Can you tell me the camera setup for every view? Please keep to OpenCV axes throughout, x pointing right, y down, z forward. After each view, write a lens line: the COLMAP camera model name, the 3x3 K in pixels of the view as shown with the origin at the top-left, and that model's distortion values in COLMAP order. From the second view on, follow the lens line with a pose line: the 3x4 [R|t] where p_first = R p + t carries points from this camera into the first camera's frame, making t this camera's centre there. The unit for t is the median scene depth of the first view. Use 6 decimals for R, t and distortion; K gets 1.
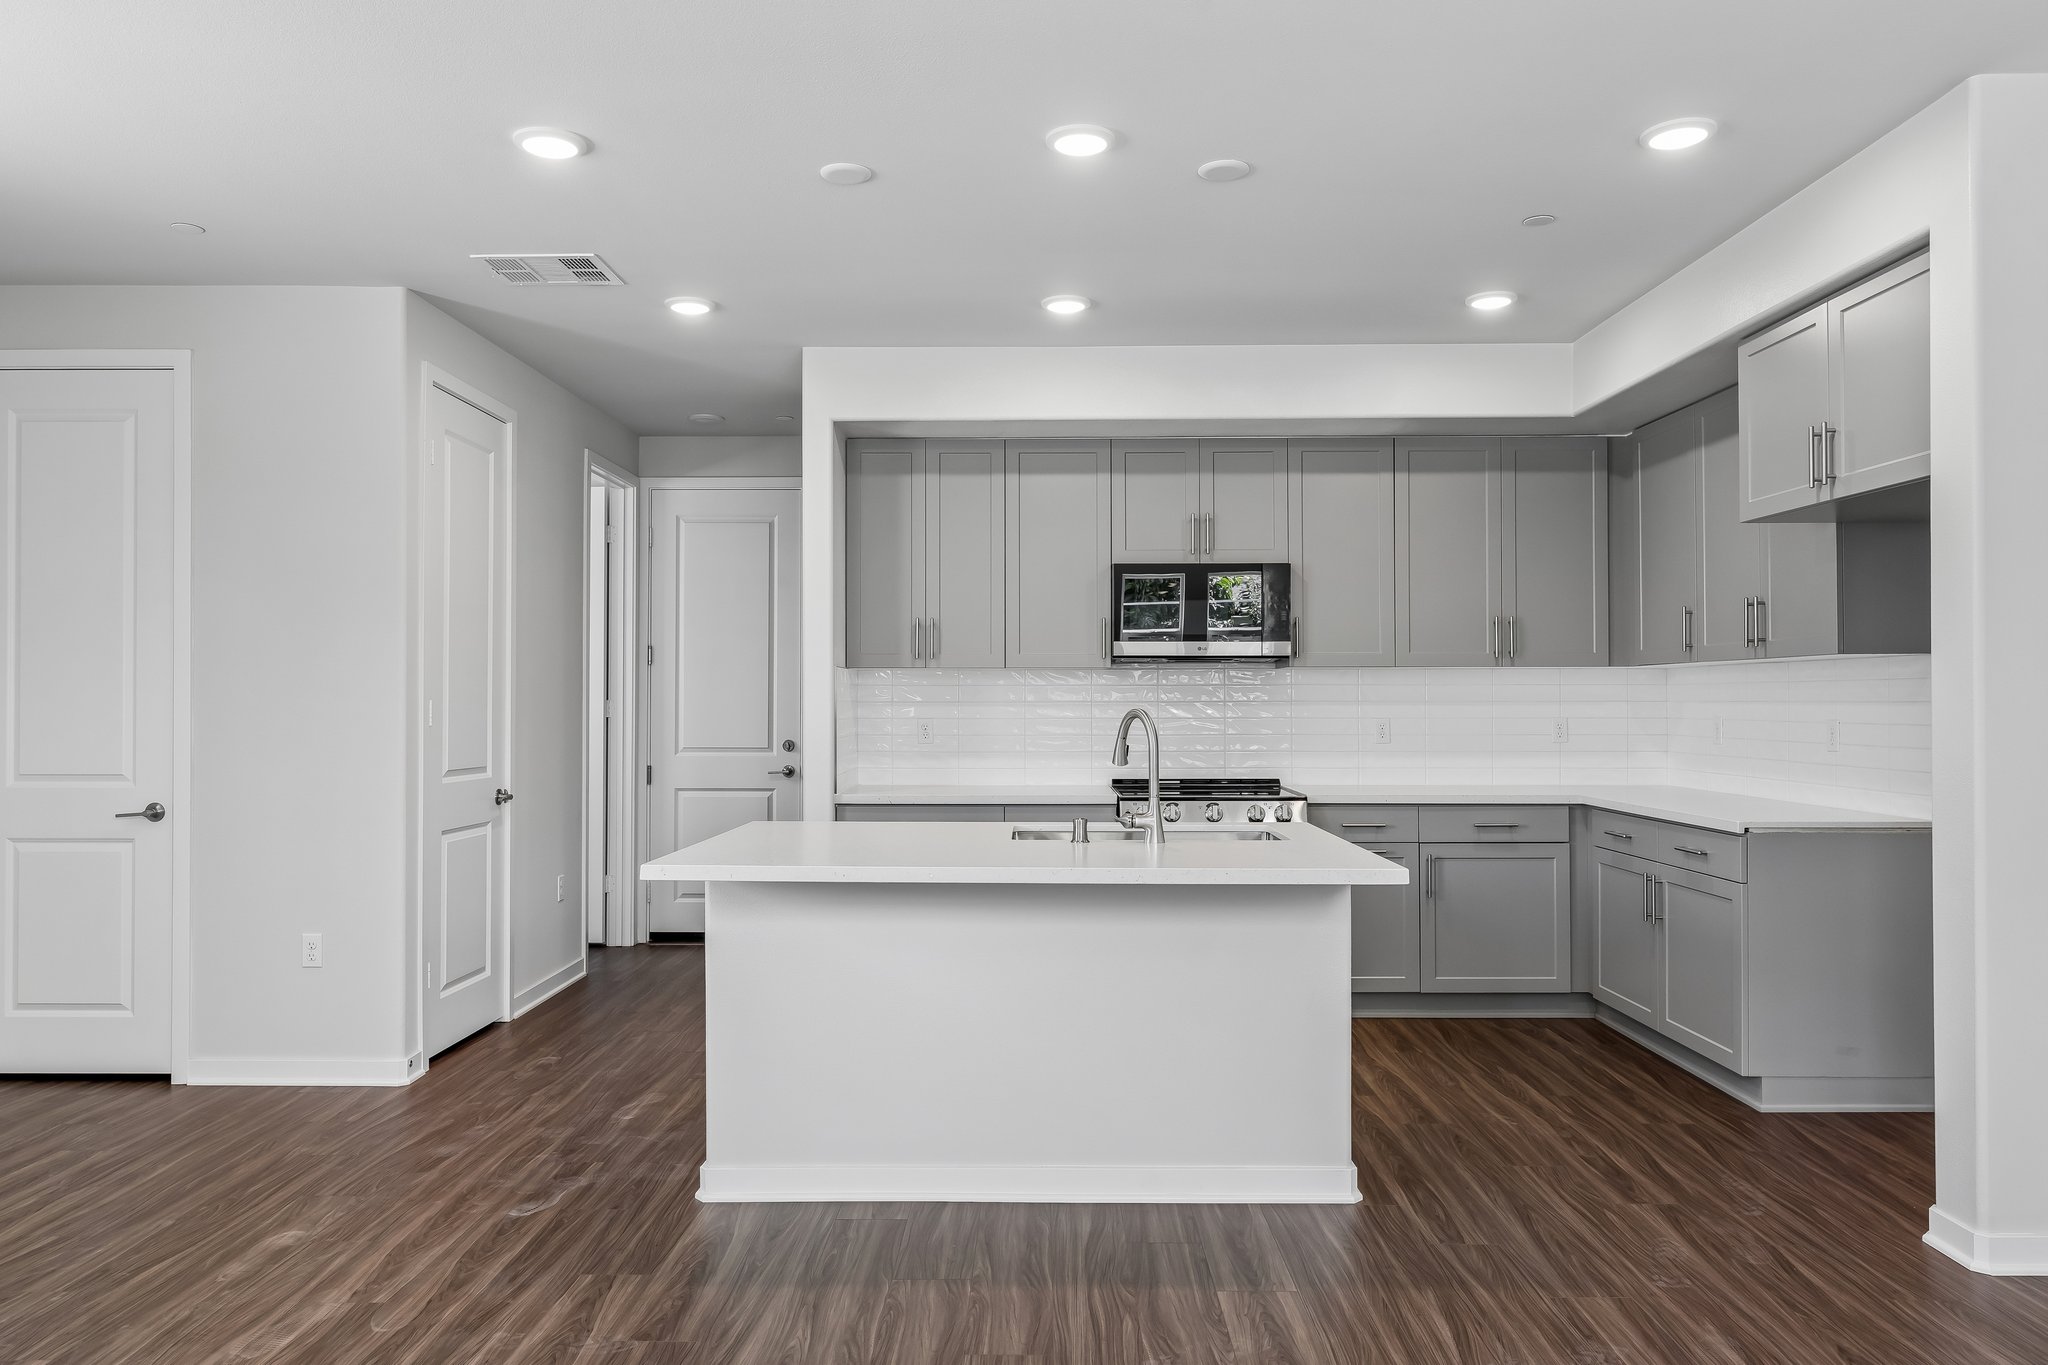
lens RADIAL K [[1419.8, 0, 1024.0], [0, 1419.8, 682.5], [0, 0, 1]] dist [-0.005356, -0.002896]
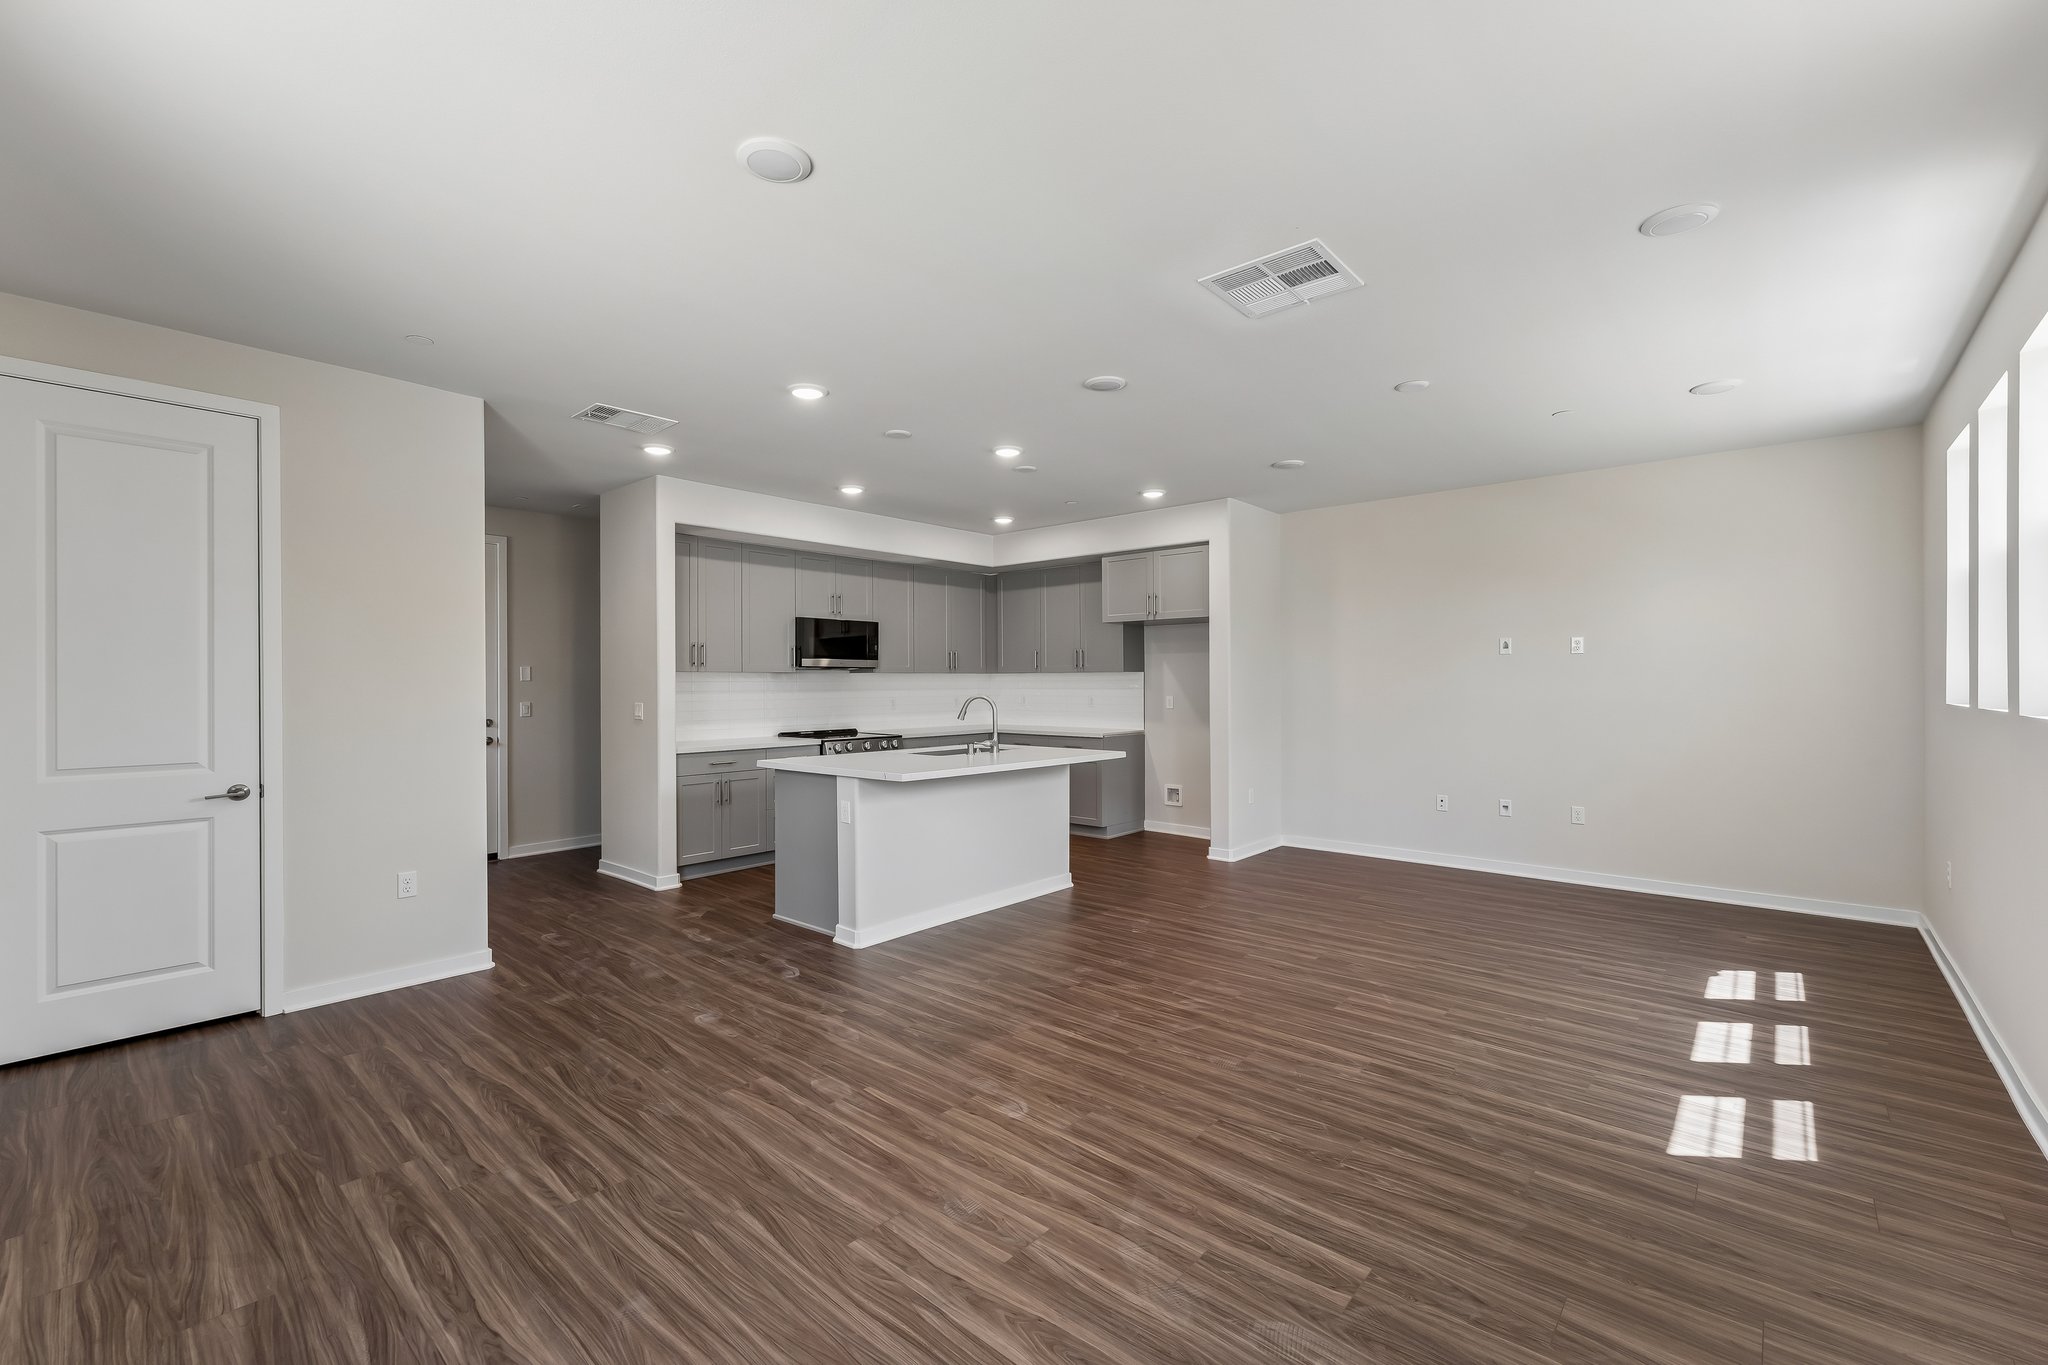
lens RADIAL K [[858.3, 0, 1024.0], [0, 858.3, 682.5], [0, 0, 1]] dist [0.000520, -0.000106]
pose [[0.657186, -0.000775, 0.753728, -0.730501], [-0.006431, 0.999957, 0.006635, -0.008841], [-0.753701, -0.009208, 0.657153, 0.038847]]
